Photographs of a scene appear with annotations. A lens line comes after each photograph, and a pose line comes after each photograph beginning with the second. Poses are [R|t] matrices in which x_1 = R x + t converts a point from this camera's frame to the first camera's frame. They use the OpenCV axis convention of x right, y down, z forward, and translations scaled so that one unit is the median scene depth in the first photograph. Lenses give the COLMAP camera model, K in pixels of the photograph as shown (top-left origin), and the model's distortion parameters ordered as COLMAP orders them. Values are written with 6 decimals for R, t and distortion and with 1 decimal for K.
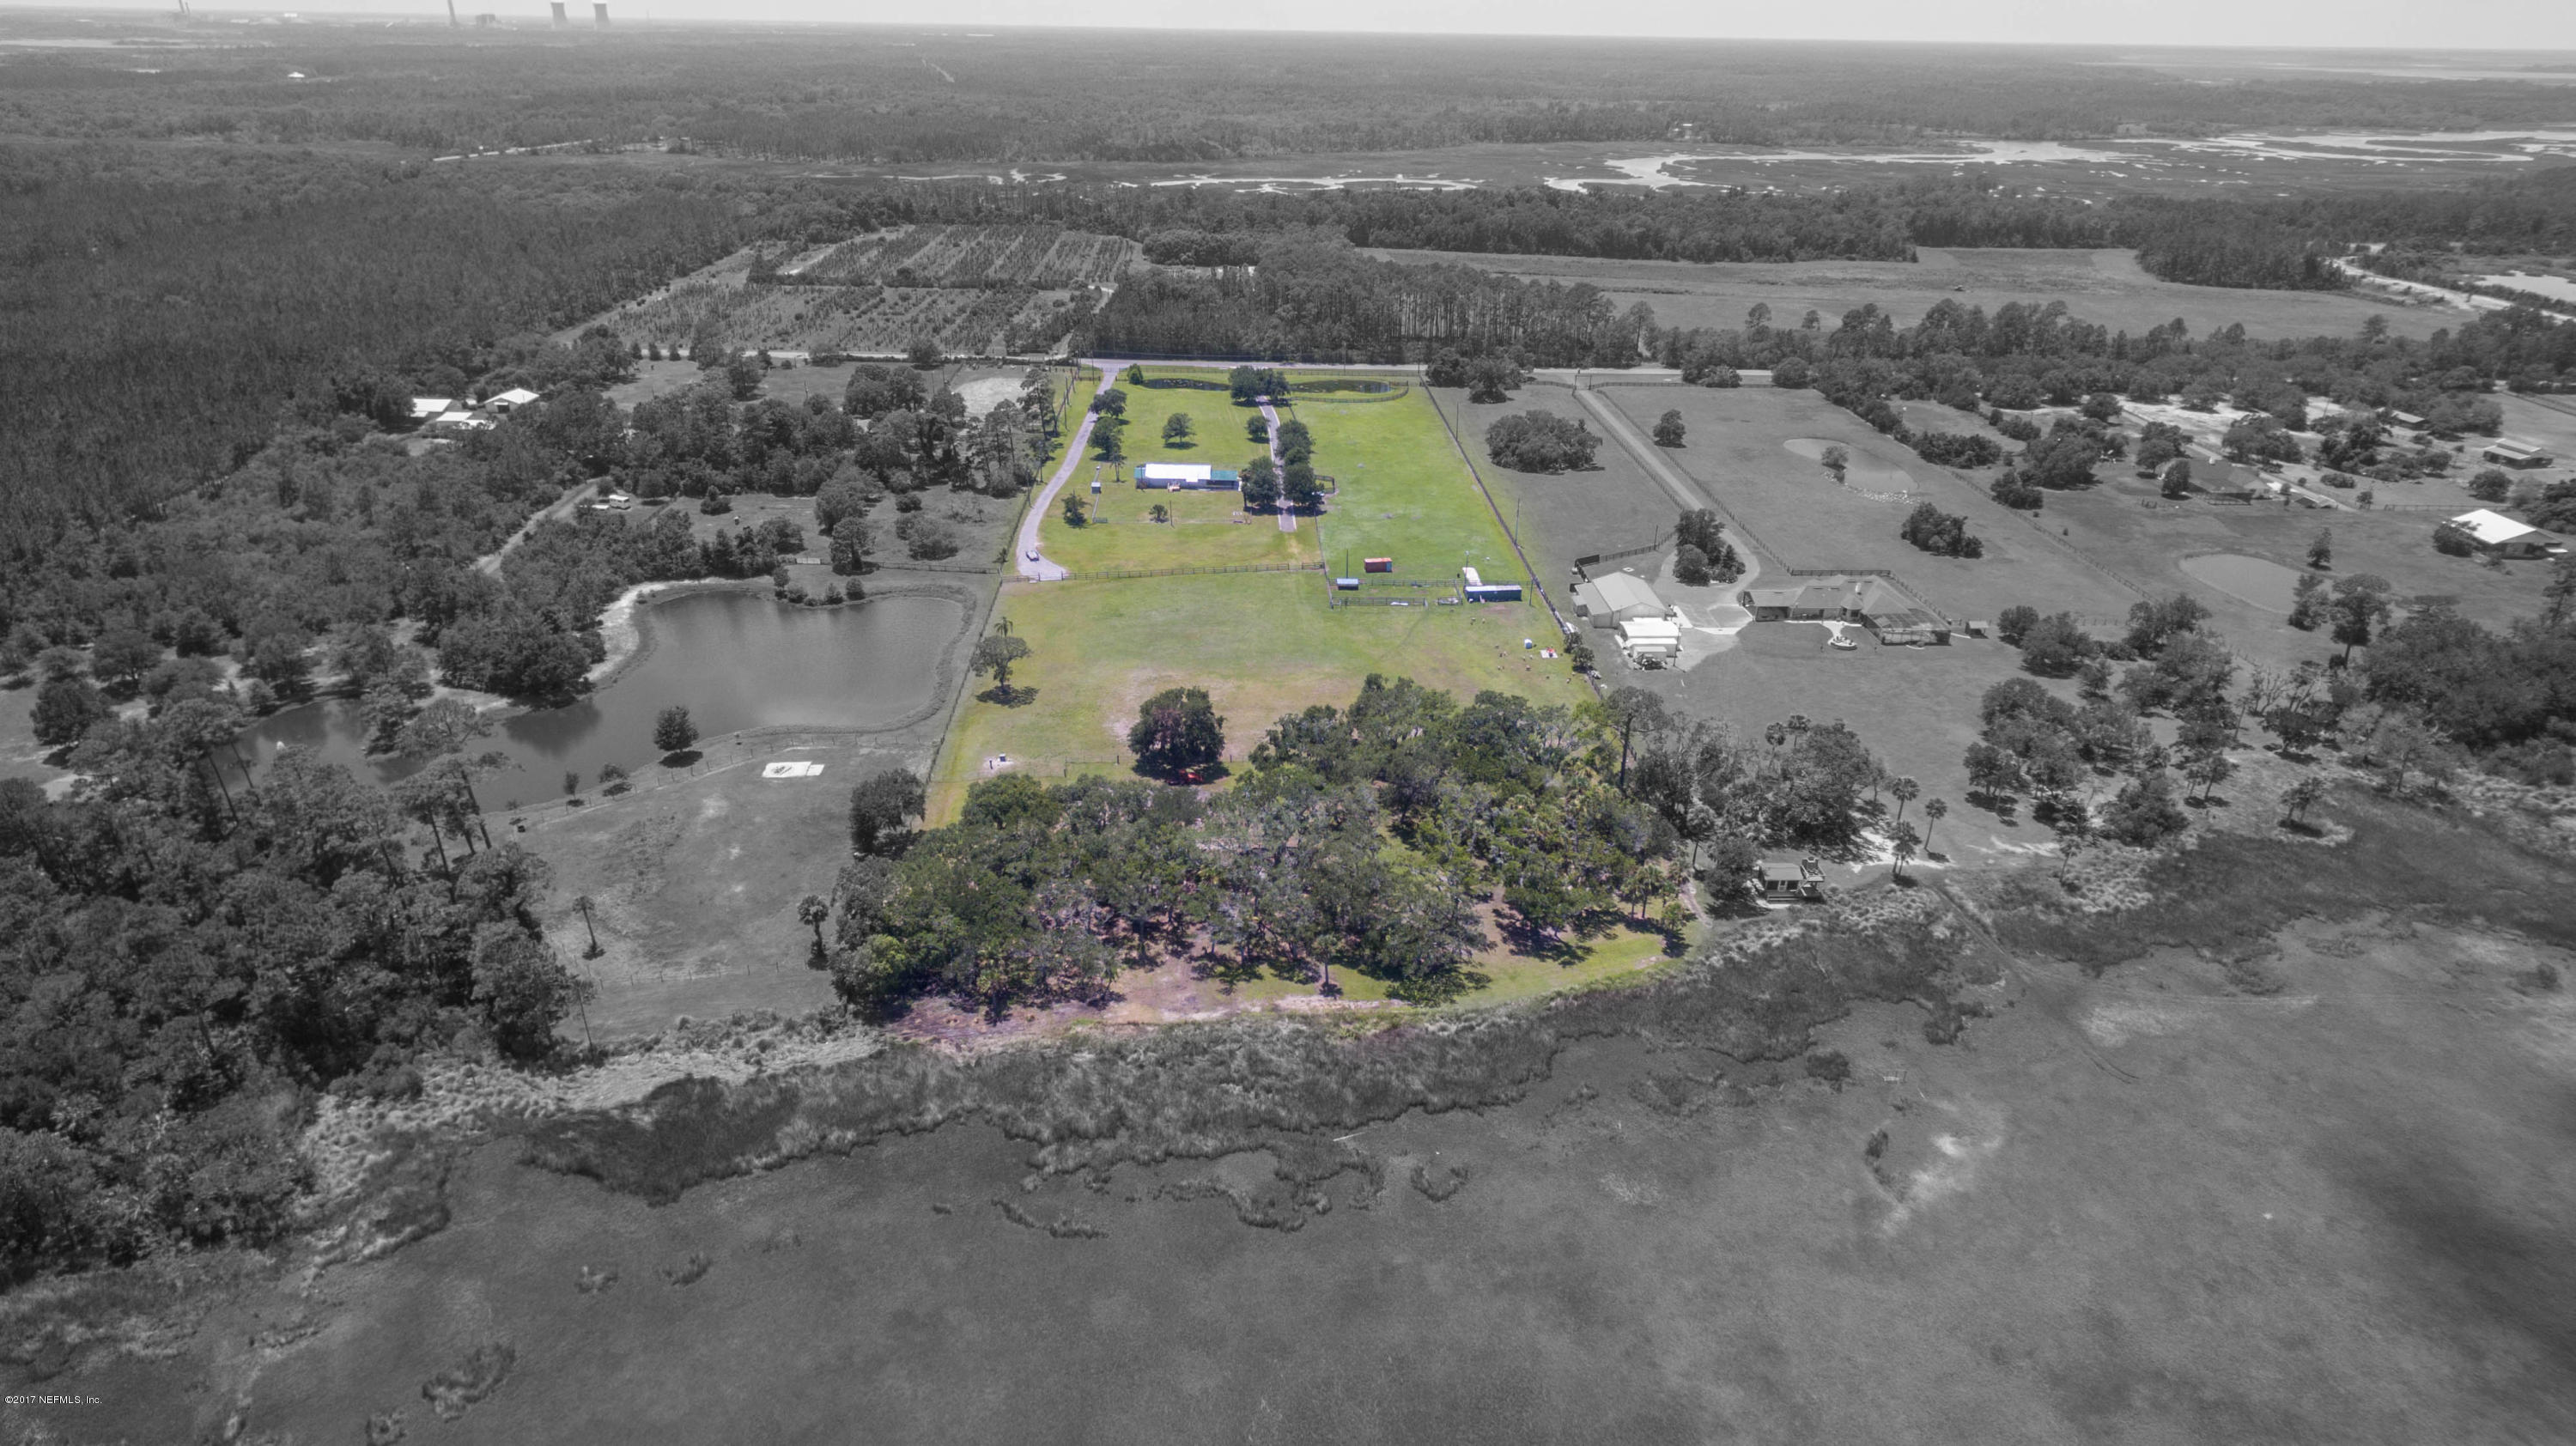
lens RADIAL K [[1682.0, 0, 1291.1], [0, 1682.0, 784.9], [0, 0, 1]] dist [-0.004948, 0.025983]
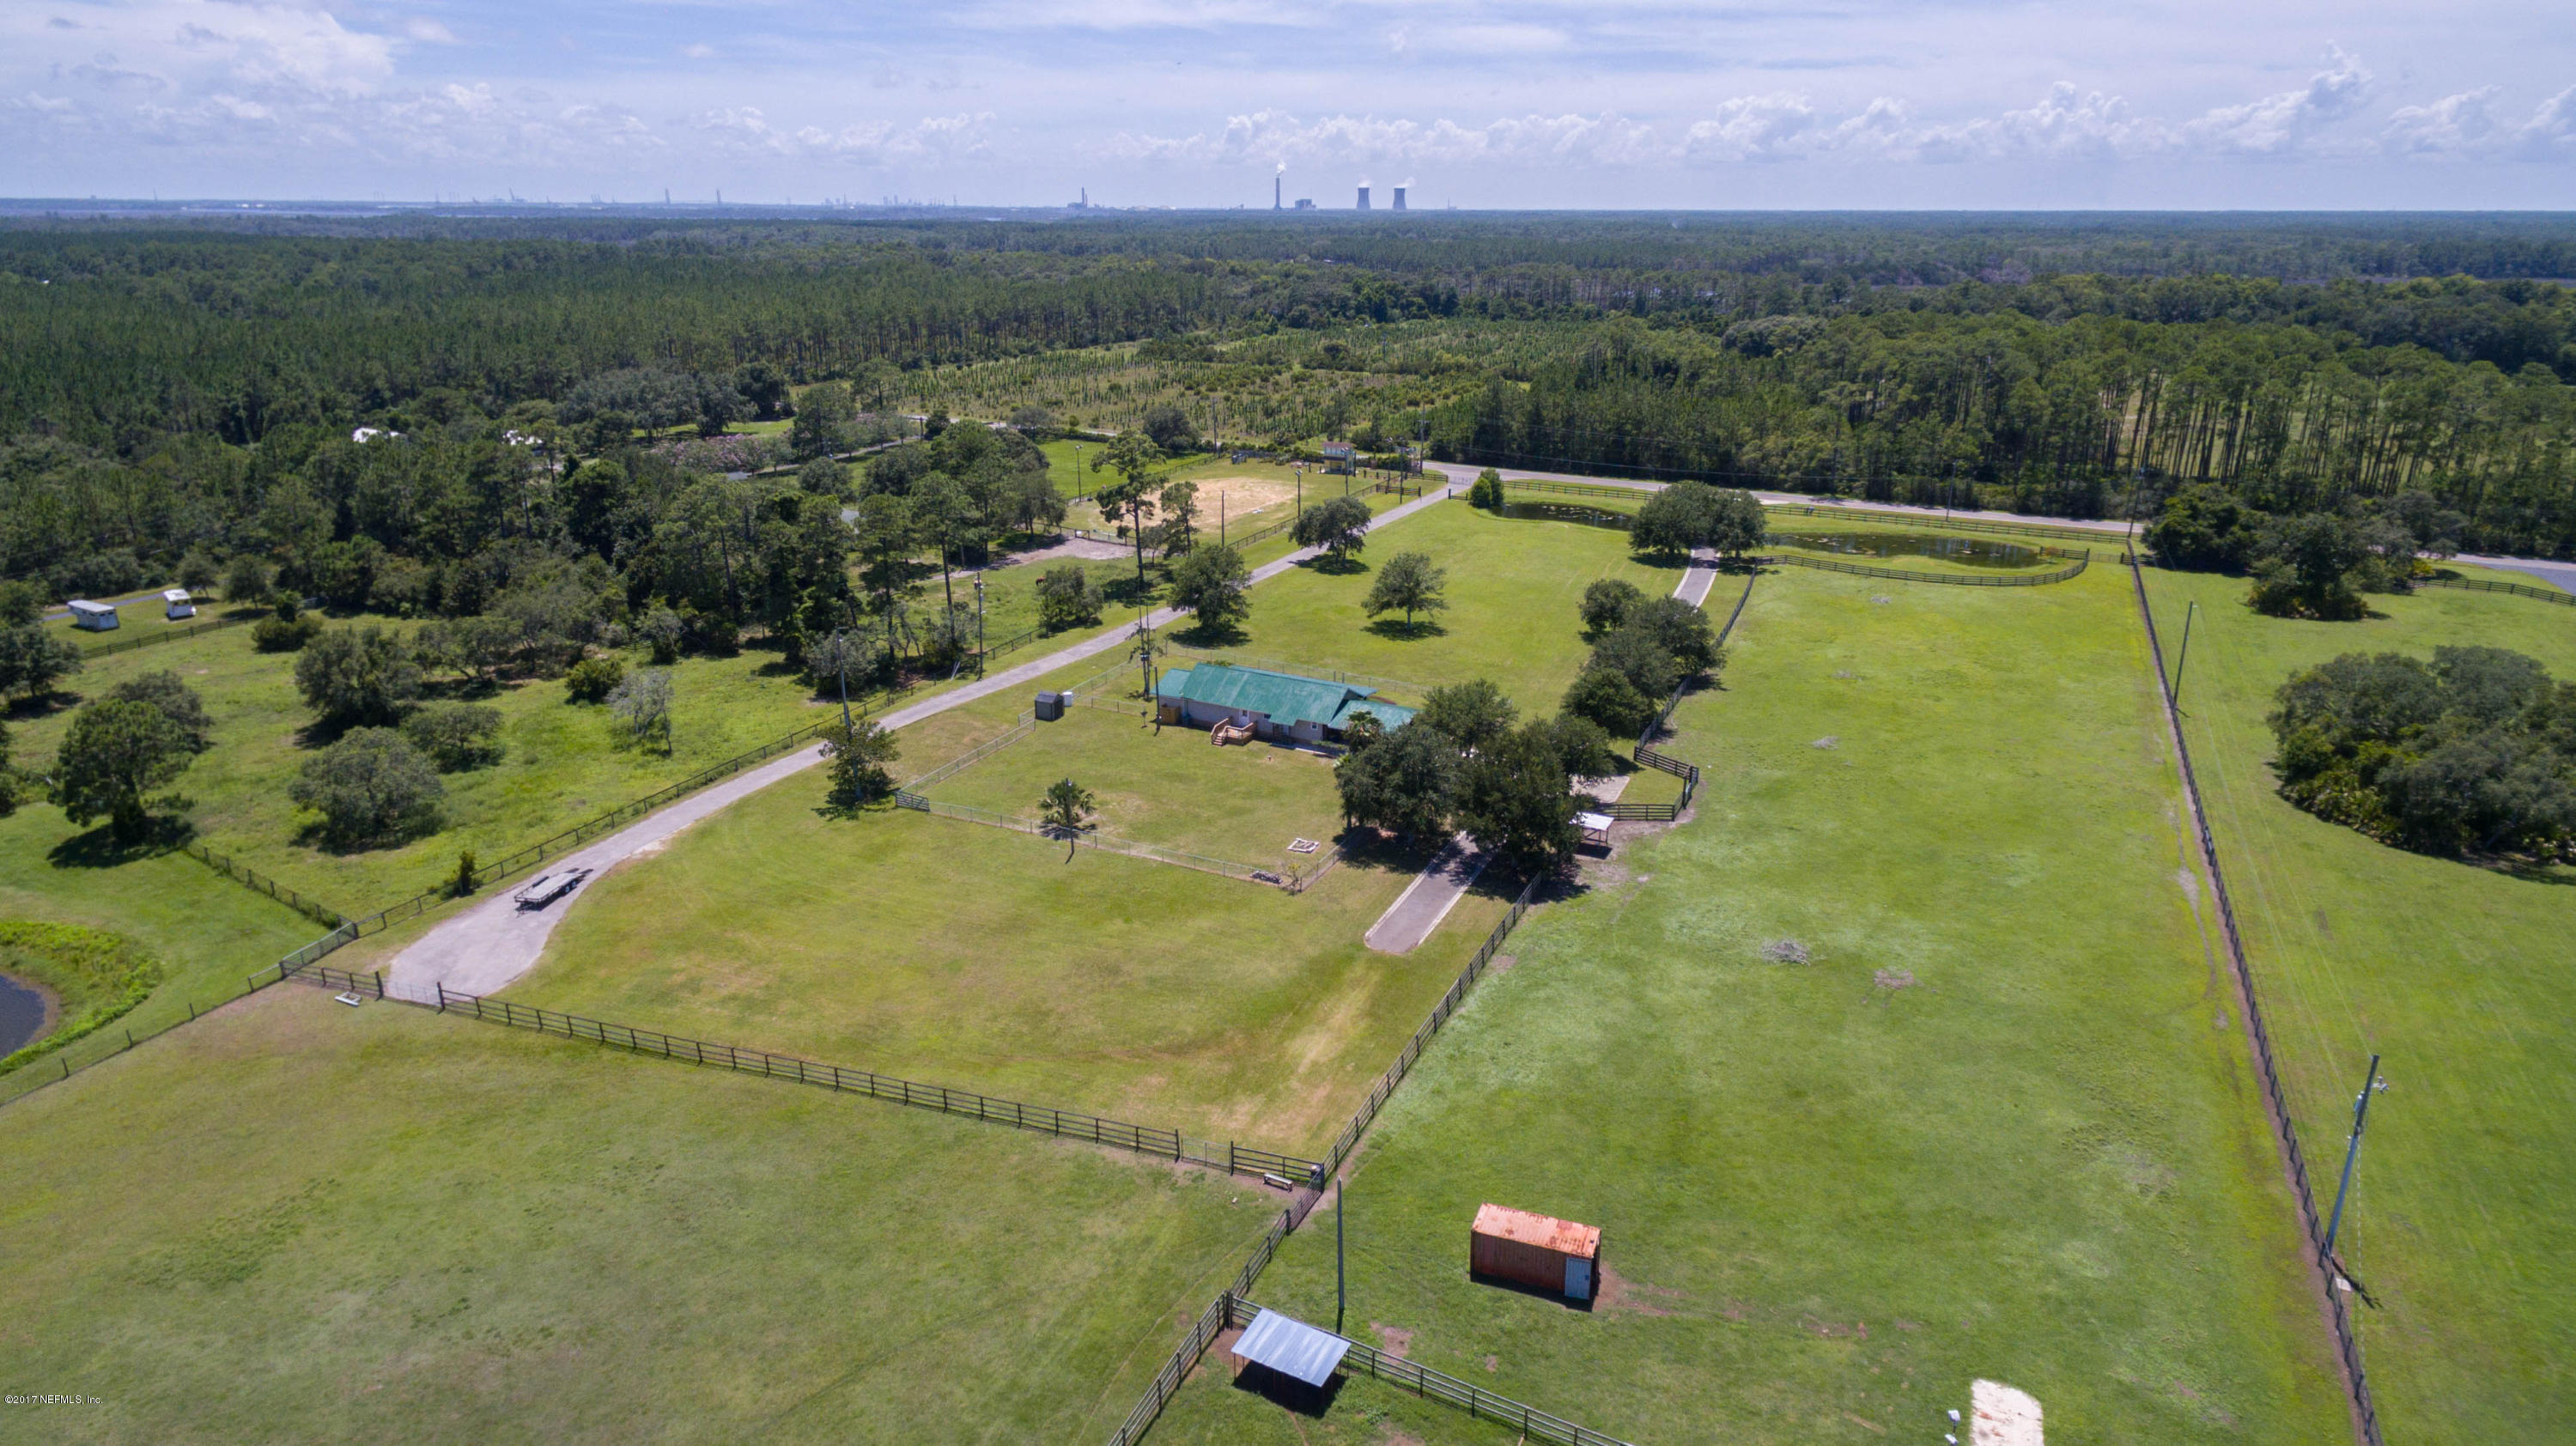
lens RADIAL K [[1524.4, 0, 1288.0], [0, 1524.4, 723.0], [0, 0, 1]] dist [0.011670, -0.000946]
pose [[0.878002, 0.140626, -0.457534, 0.075810], [-0.199502, 0.976398, -0.082738, -0.127036], [0.435100, 0.163923, 0.885335, 0.586540]]
